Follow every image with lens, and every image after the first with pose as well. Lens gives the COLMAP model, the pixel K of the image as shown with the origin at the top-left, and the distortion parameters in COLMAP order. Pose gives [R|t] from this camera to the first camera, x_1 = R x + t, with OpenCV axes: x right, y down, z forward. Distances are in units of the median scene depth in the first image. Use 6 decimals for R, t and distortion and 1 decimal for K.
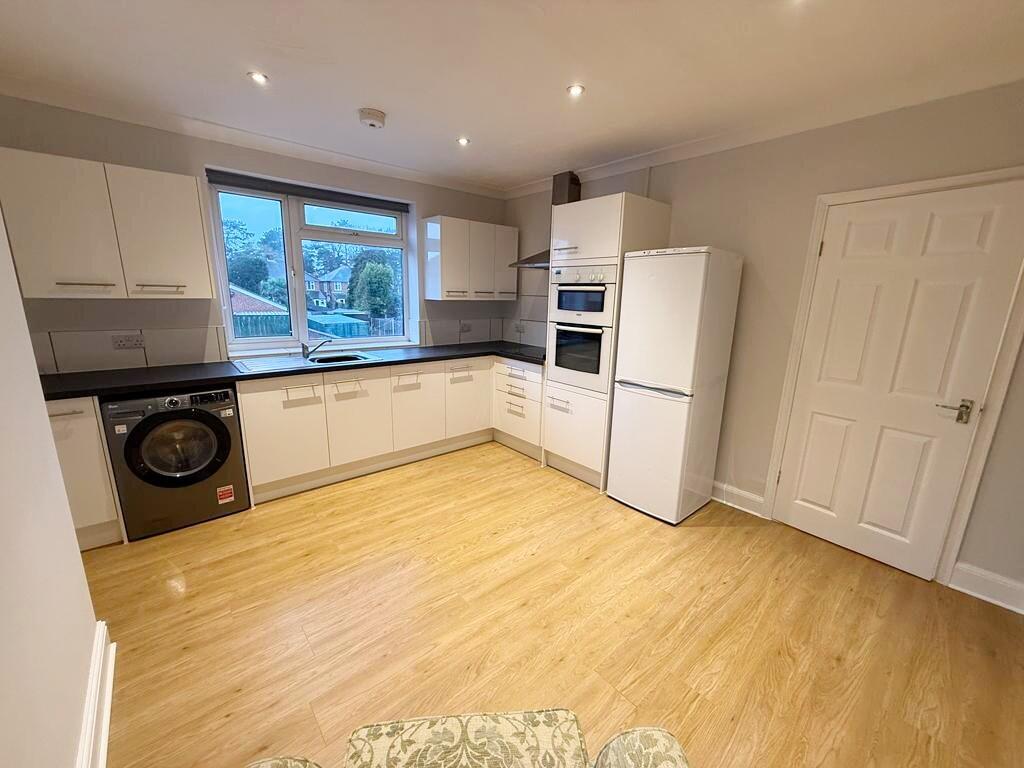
lens RADIAL K [[408.4, 0, 508.5], [0, 408.4, 384.8], [0, 0, 1]] dist [-0.000214, 0.000236]
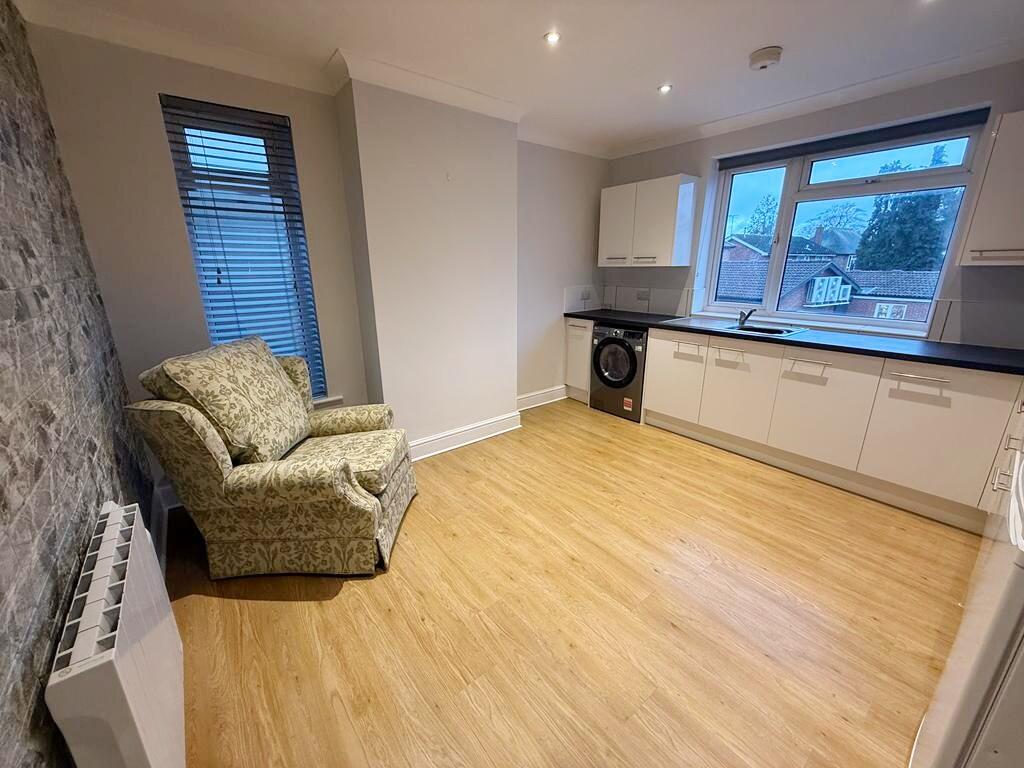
lens RADIAL K [[408.4, 0, 508.8], [0, 408.4, 385.8], [0, 0, 1]] dist [-0.000214, 0.000236]
pose [[-0.041105, 0.261303, -0.964381, 0.658036], [-0.216308, 0.939980, 0.263911, -0.077393], [0.975460, 0.219451, 0.017884, 0.518201]]
